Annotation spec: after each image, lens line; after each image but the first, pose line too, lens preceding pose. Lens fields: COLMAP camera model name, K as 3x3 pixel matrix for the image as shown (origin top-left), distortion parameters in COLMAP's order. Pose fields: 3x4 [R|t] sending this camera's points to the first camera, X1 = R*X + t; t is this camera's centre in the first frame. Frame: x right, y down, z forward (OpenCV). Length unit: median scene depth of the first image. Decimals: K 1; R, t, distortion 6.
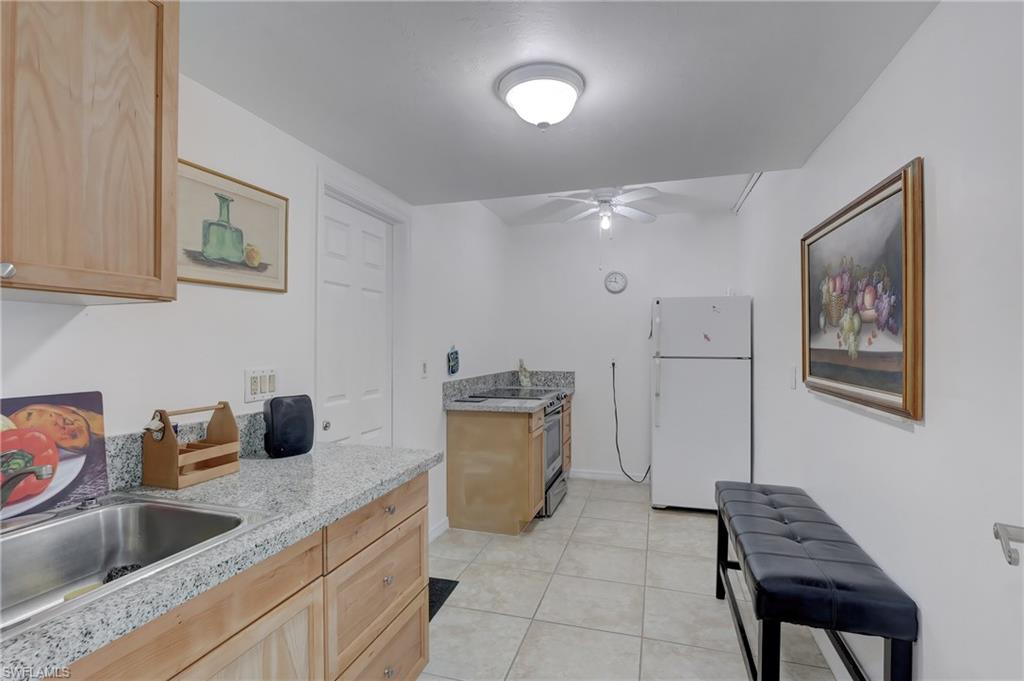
lens RADIAL K [[498.1, 0, 510.0], [0, 498.1, 342.1], [0, 0, 1]] dist [-0.012898, -0.000806]
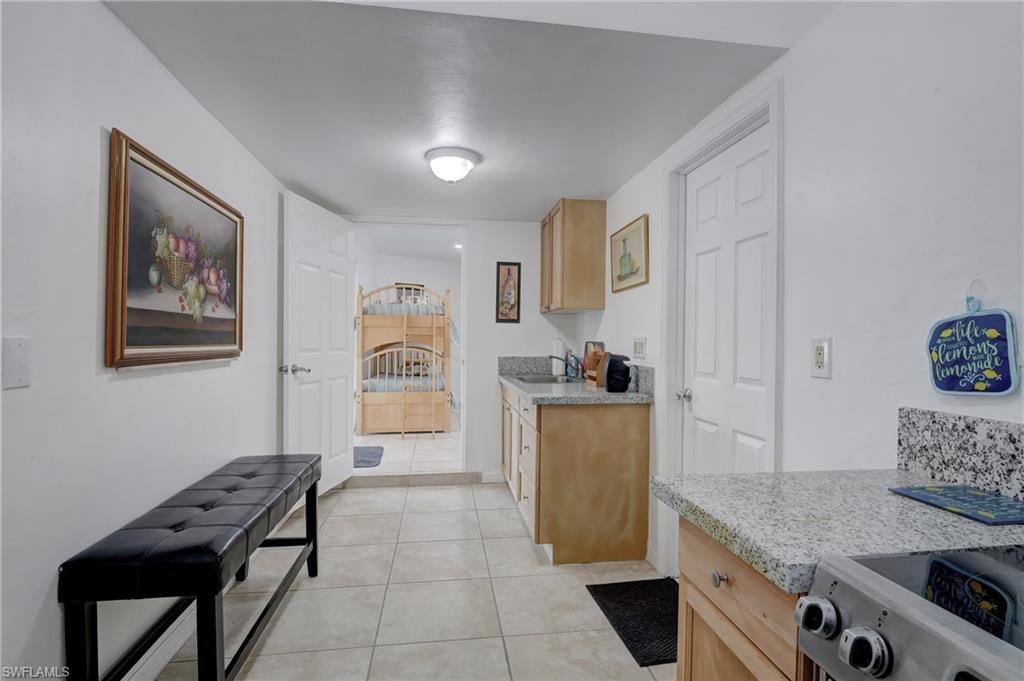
lens RADIAL K [[498.1, 0, 511.0], [0, 498.1, 340.1], [0, 0, 1]] dist [-0.012898, -0.000806]
pose [[-0.908219, -0.007384, -0.418431, 0.512264], [-0.007450, 0.999971, -0.001475, 0.070158], [0.418430, 0.001778, -0.908247, 2.329095]]
